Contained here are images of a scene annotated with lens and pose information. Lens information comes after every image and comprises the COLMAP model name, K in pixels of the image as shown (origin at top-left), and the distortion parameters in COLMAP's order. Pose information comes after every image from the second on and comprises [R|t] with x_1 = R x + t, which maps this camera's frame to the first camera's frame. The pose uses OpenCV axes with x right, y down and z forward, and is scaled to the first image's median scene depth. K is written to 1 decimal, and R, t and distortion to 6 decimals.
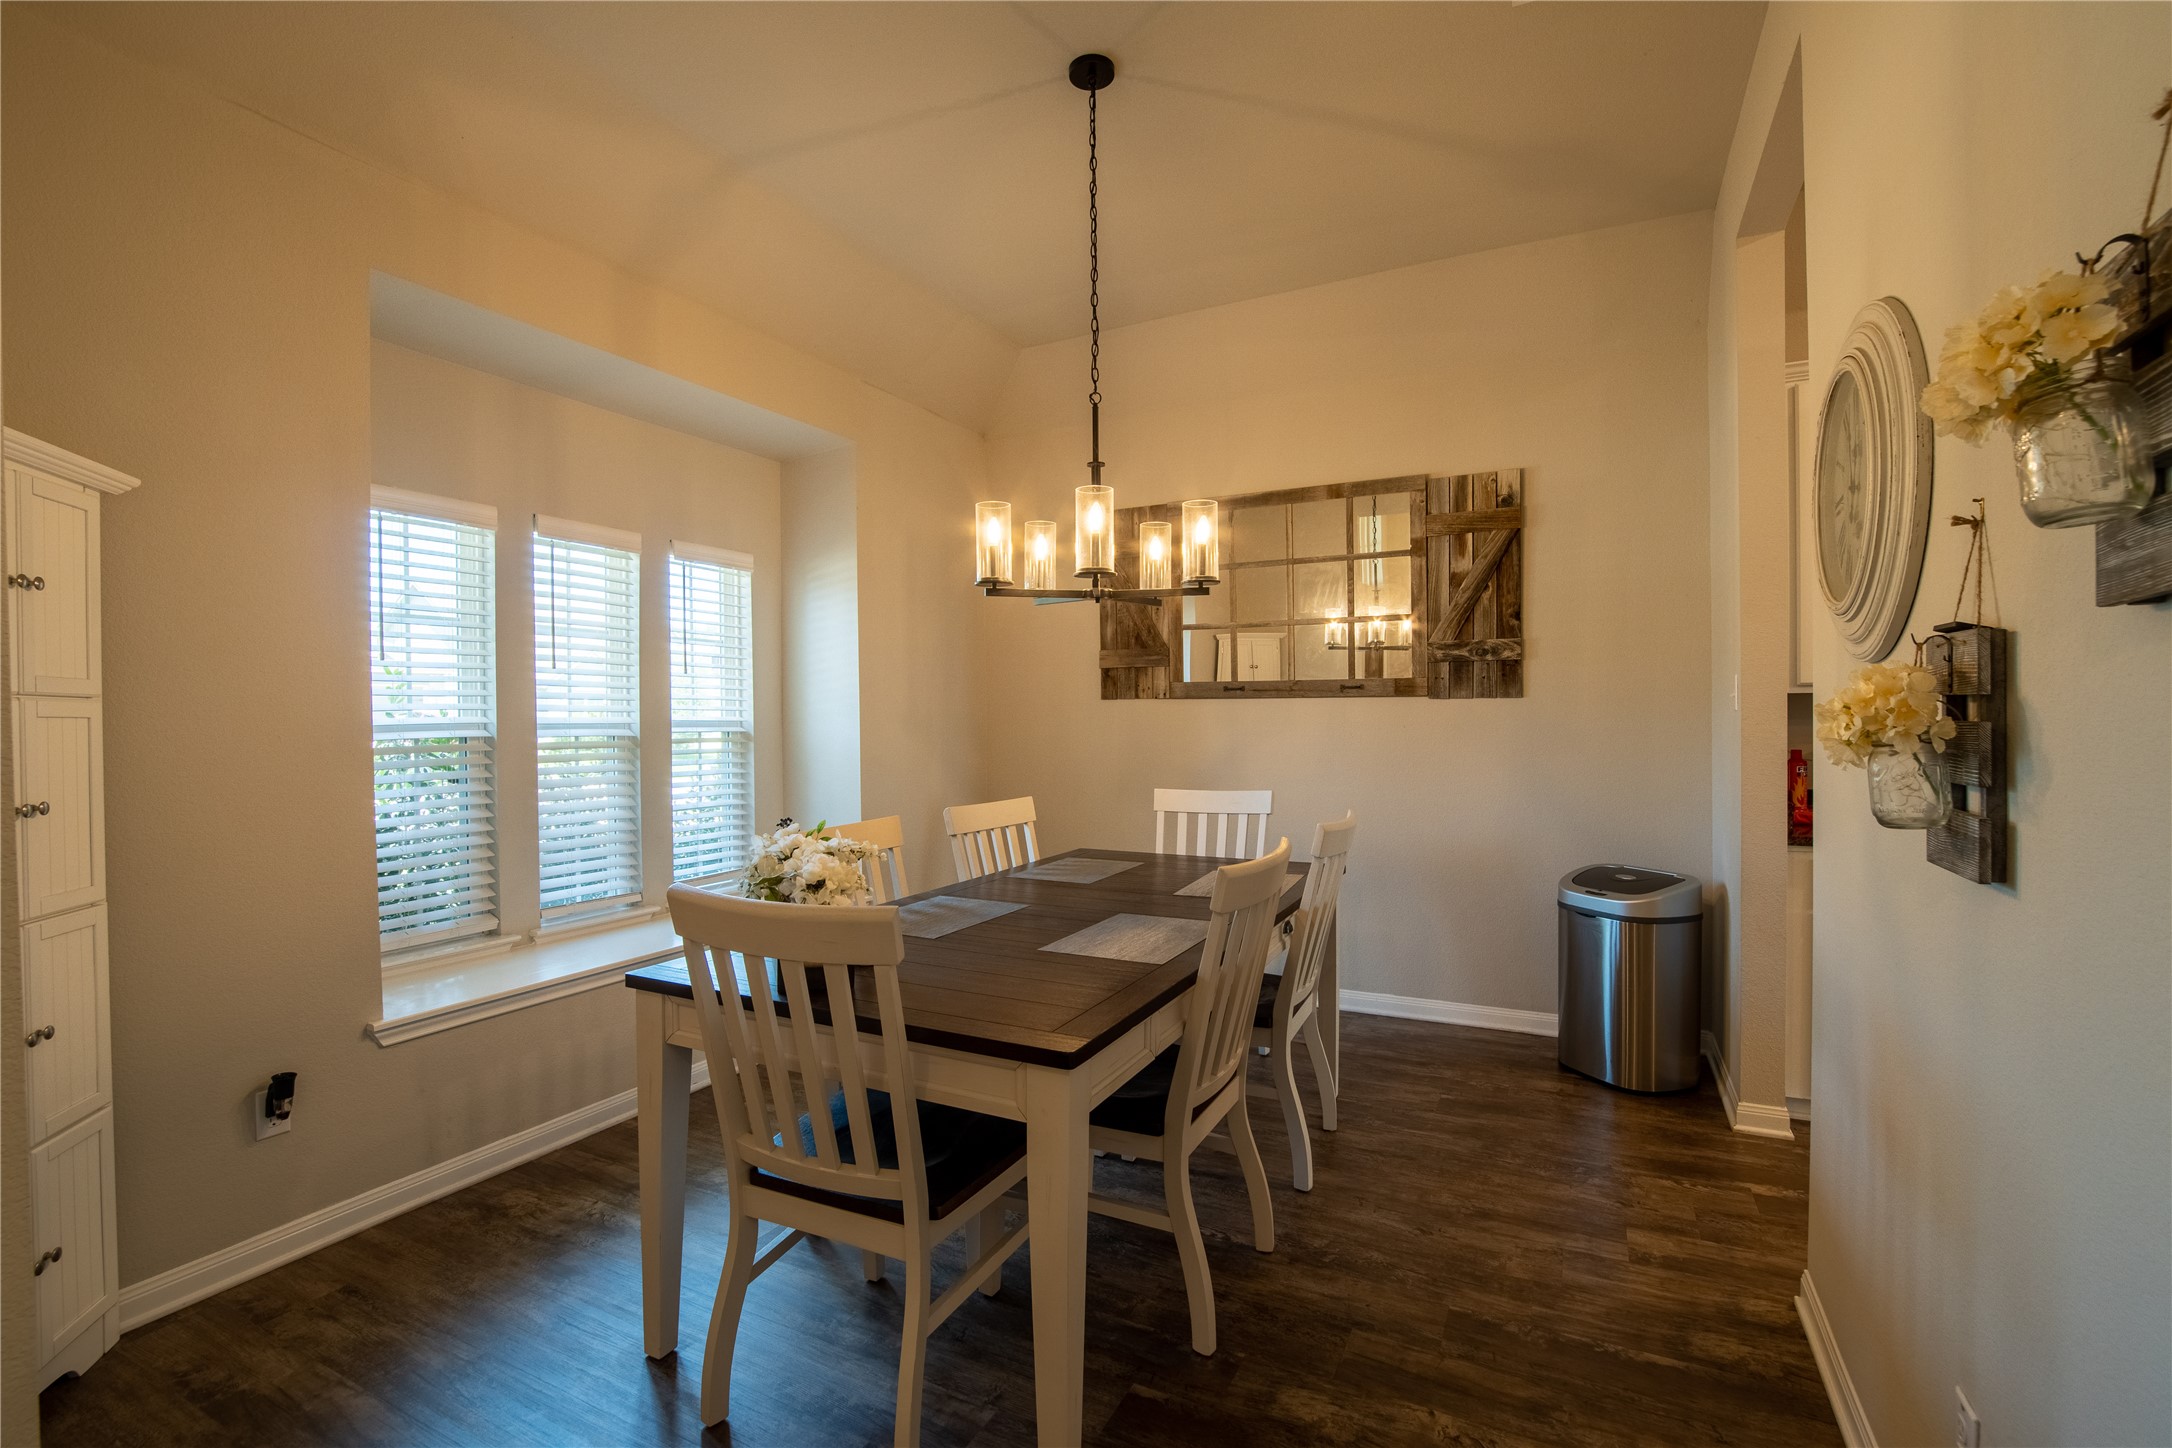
lens RADIAL K [[968.1, 0, 1096.3], [0, 968.1, 716.8], [0, 0, 1]] dist [-0.041762, 0.009052]
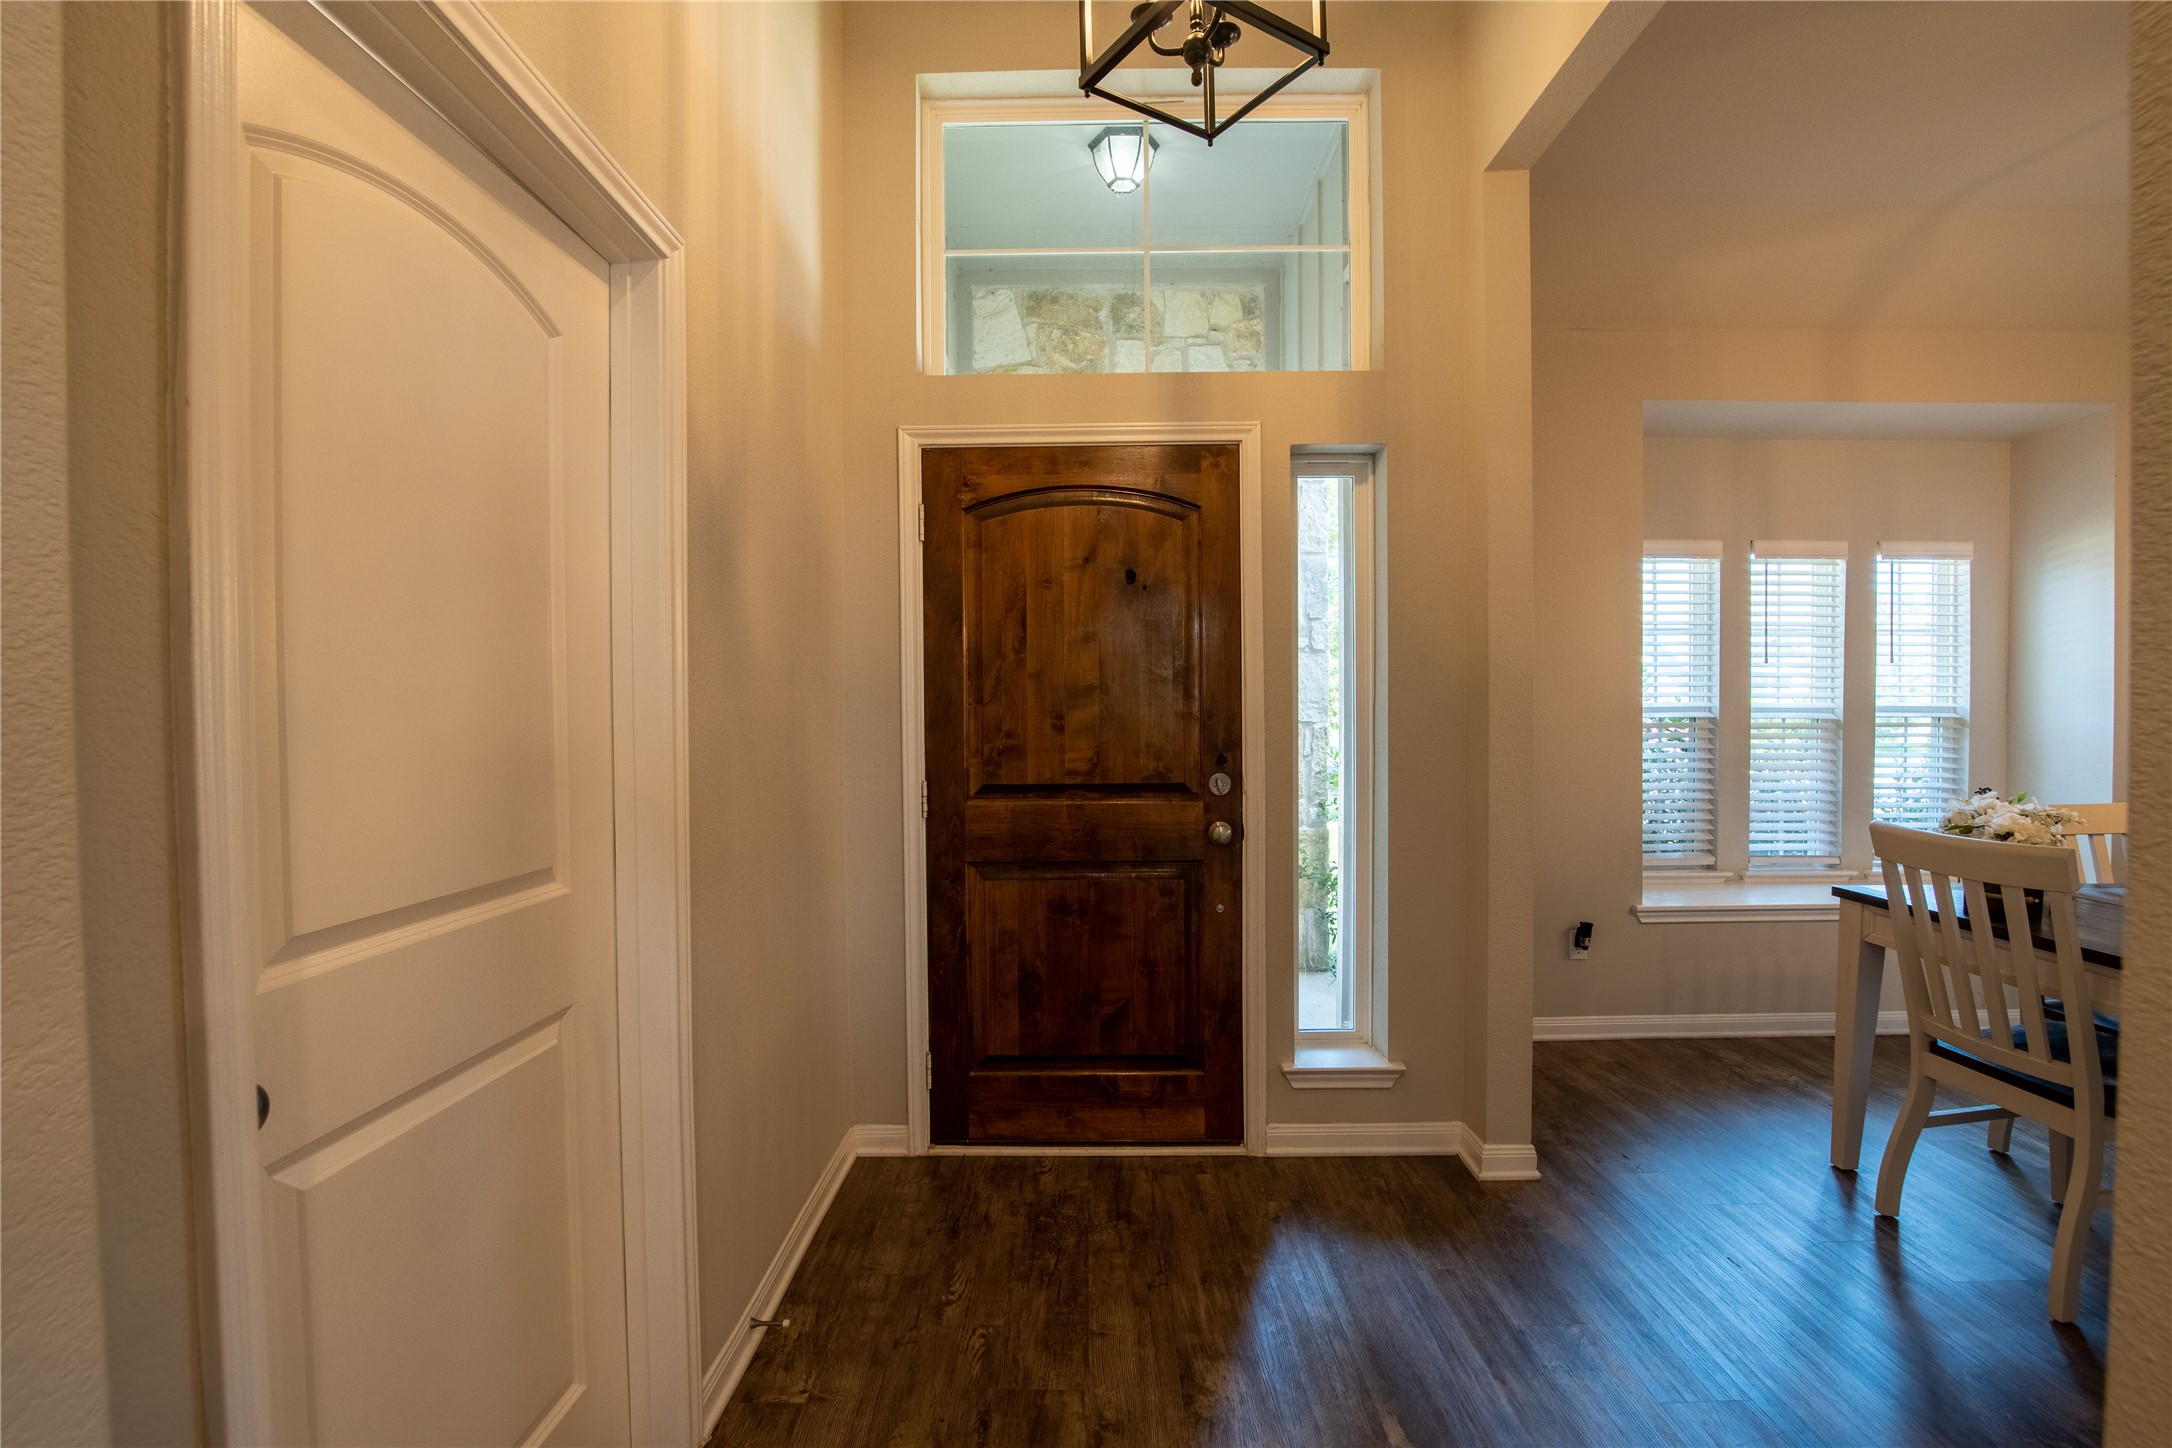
lens RADIAL K [[968.1, 0, 1078.8], [0, 968.1, 731.1], [0, 0, 1]] dist [-0.041762, 0.009052]
pose [[0.438344, 0.029594, -0.898320, 0.175489], [-0.001963, 0.999487, 0.031969, -0.000090], [0.898805, -0.012250, 0.438177, -0.399601]]
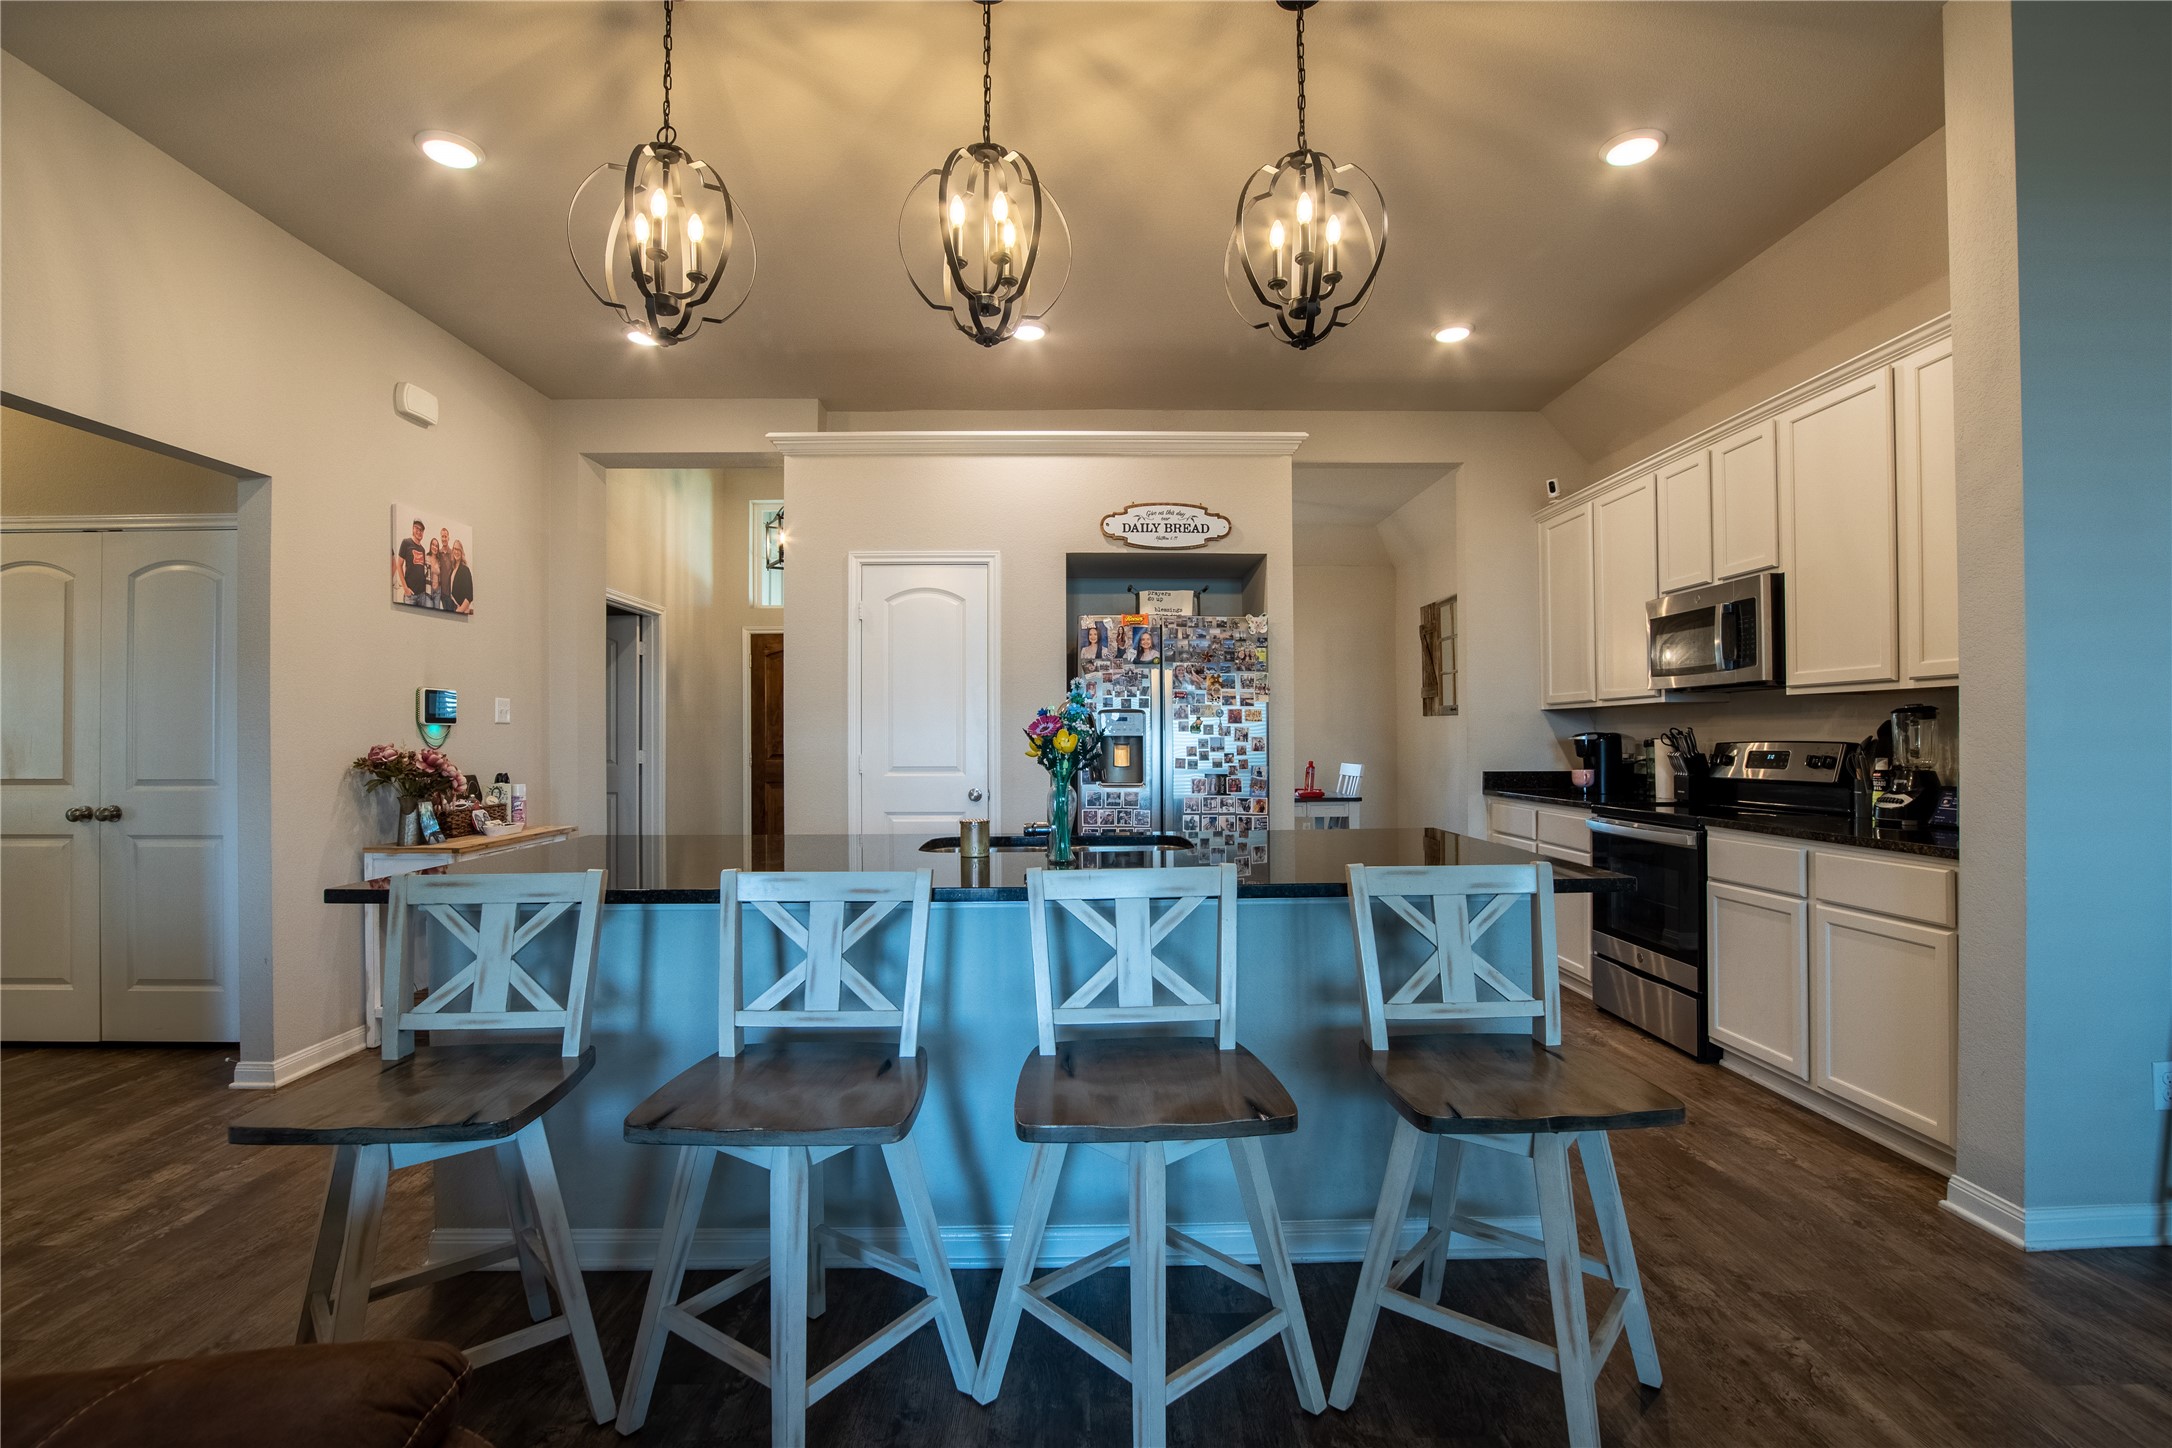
lens RADIAL K [[968.1, 0, 1084.7], [0, 968.1, 727.4], [0, 0, 1]] dist [-0.041762, 0.009052]
pose [[0.461233, -0.001479, -0.887278, 2.047713], [-0.003327, 0.999989, -0.003397, 0.015906], [0.887273, 0.004519, 0.461223, -0.527916]]
